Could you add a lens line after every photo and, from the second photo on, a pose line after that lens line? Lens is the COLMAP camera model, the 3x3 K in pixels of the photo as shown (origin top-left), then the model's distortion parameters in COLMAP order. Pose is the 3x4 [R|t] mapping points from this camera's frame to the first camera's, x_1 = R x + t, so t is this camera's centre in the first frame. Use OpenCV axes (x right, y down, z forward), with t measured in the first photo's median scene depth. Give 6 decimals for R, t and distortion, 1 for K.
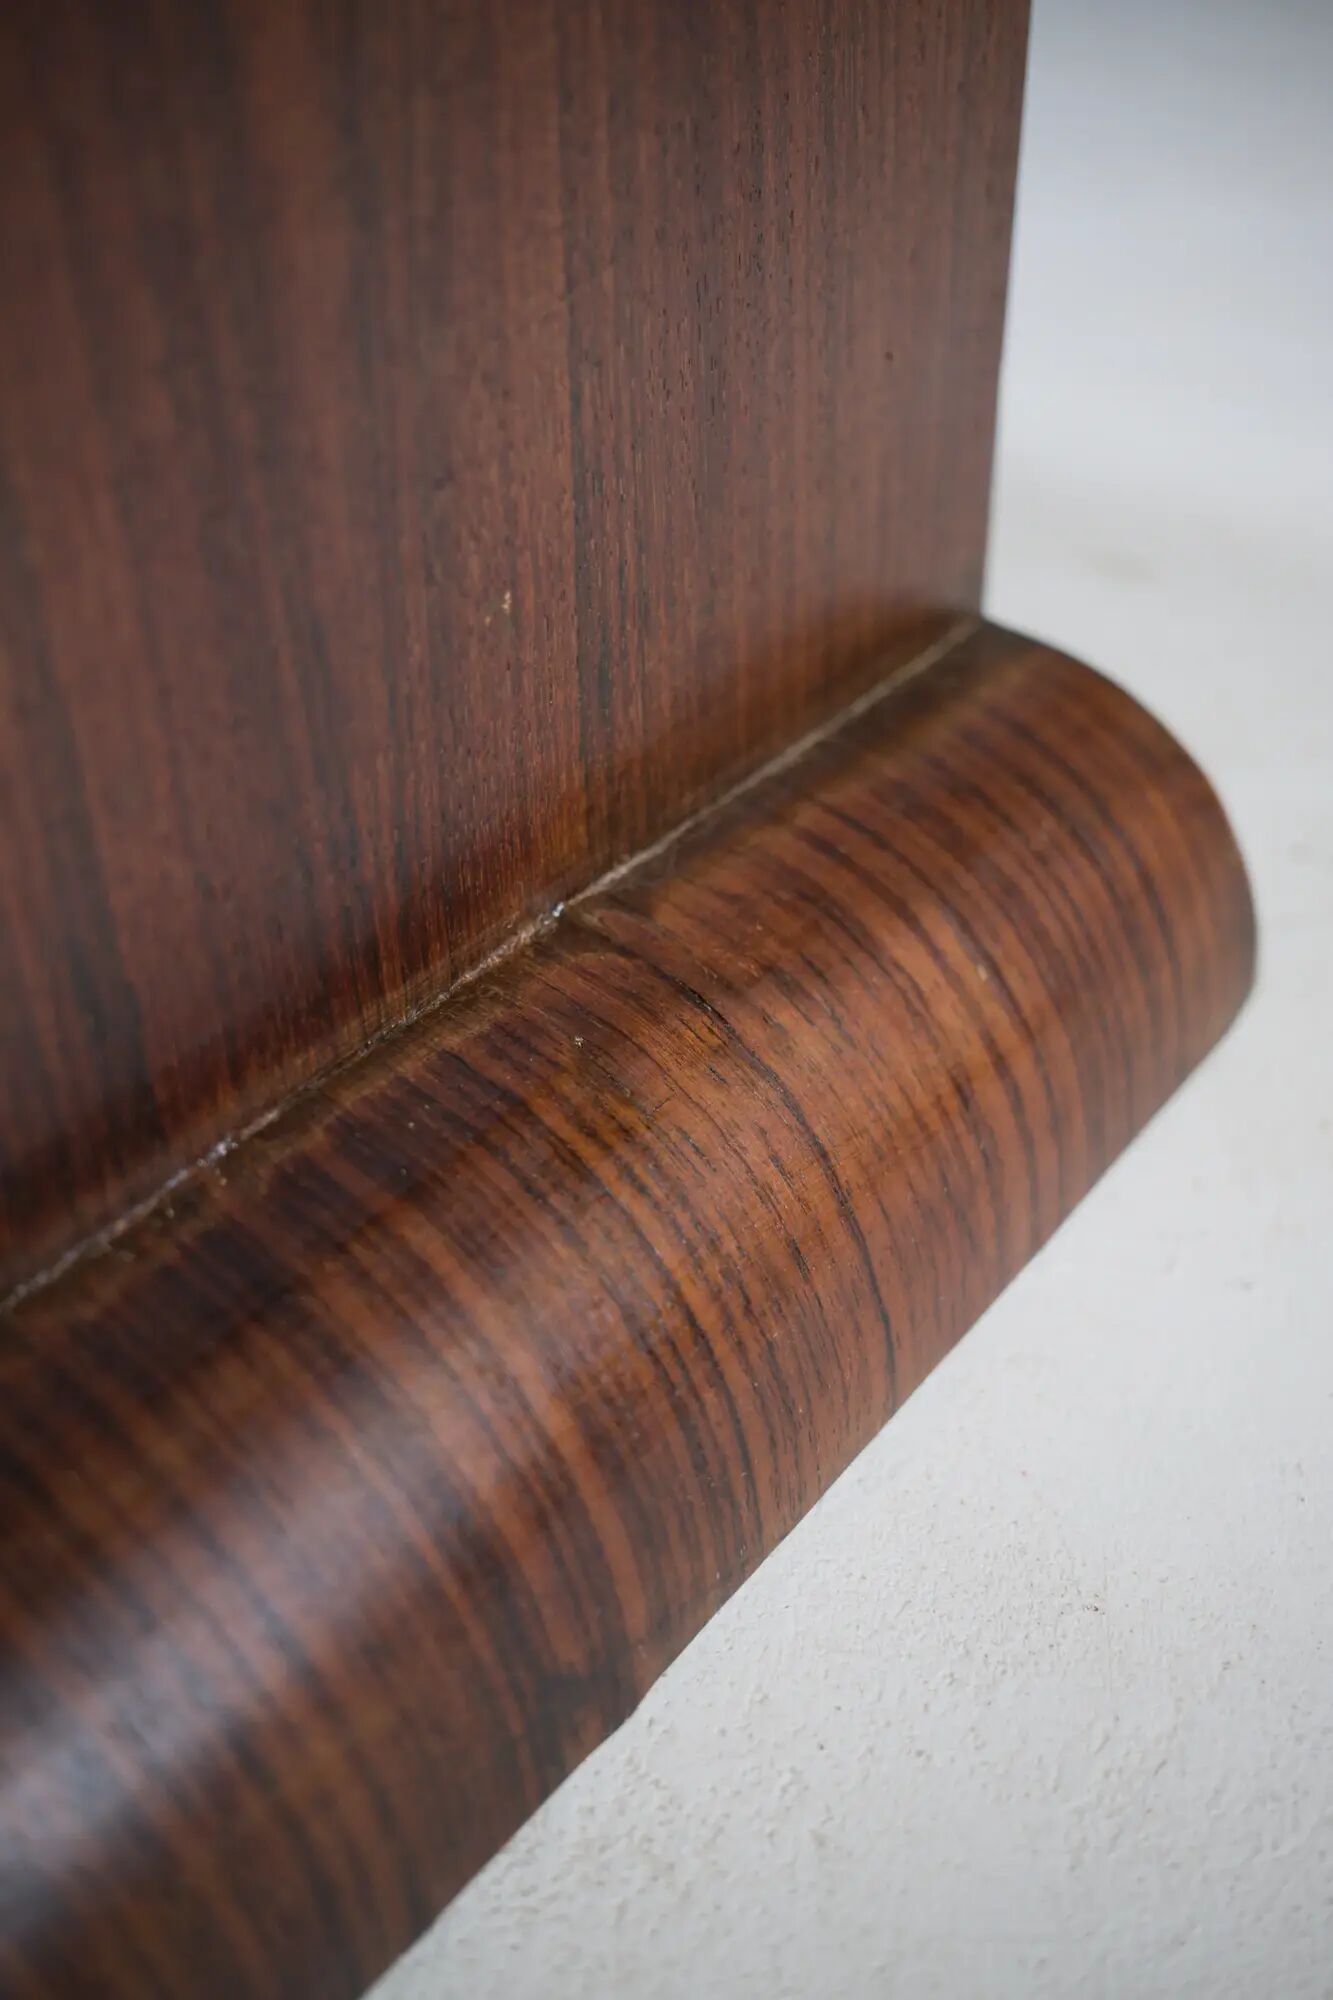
lens RADIAL K [[2102.3, 0, 666.5], [0, 2102.3, 1000.0], [0, 0, 1]] dist [-0.005461, 0.000551]
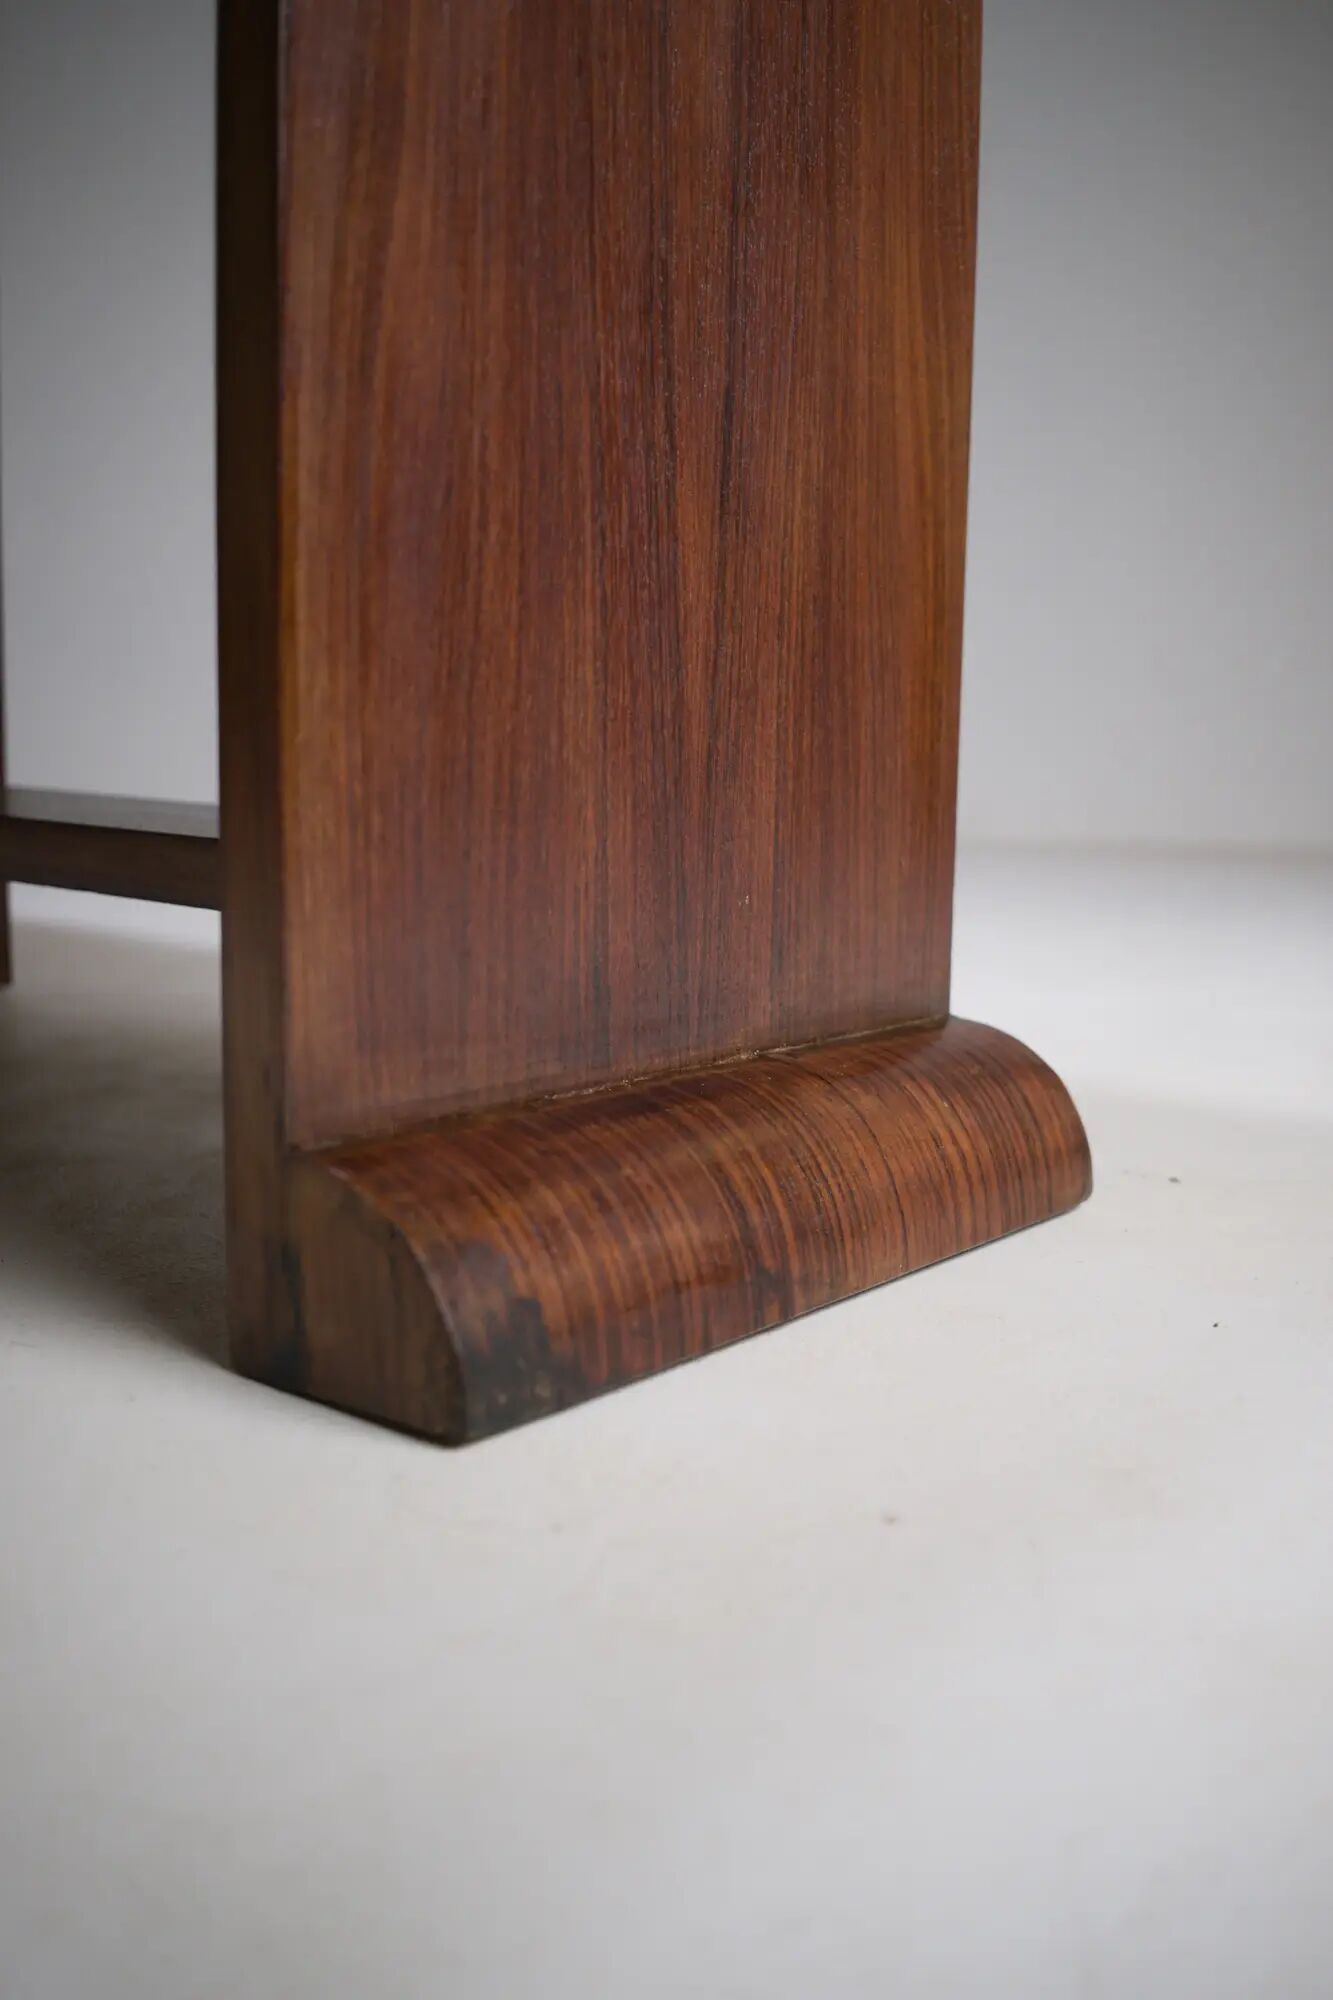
lens RADIAL K [[1989.8, 0, 666.5], [0, 1989.8, 1000.0], [0, 0, 1]] dist [-0.097462, 0.000899]
pose [[0.998961, 0.027053, -0.036667, -0.075333], [-0.040938, 0.886212, -0.461467, 0.946261], [0.020011, 0.462489, 0.886399, -0.984135]]
